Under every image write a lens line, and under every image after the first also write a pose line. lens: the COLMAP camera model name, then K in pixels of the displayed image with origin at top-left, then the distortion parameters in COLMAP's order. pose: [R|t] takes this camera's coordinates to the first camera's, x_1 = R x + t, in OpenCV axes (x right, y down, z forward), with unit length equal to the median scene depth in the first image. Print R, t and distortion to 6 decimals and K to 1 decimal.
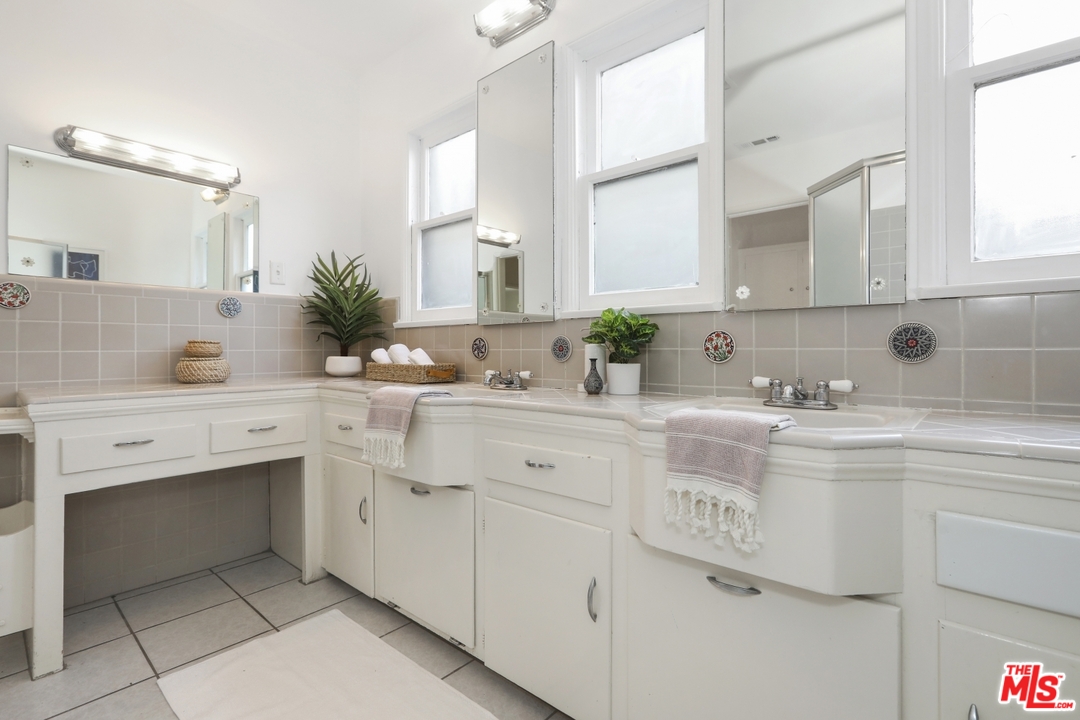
lens RADIAL K [[508.7, 0, 542.5], [0, 508.7, 352.7], [0, 0, 1]] dist [-0.002233, 0.002866]
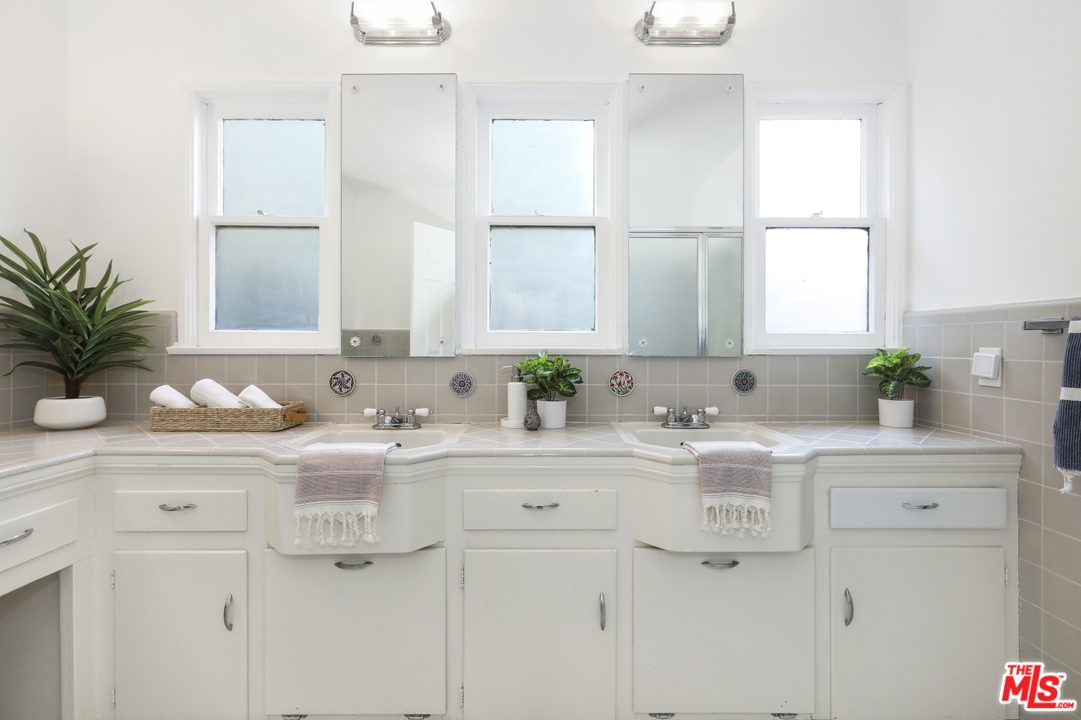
lens RADIAL K [[509.2, 0, 562.7], [0, 509.2, 346.2], [0, 0, 1]] dist [-0.002233, 0.002866]
pose [[0.749005, 0.002236, 0.662561, -0.570568], [-0.001246, 0.999997, -0.001965, -0.095648], [-0.662564, 0.000646, 0.749005, 0.137830]]
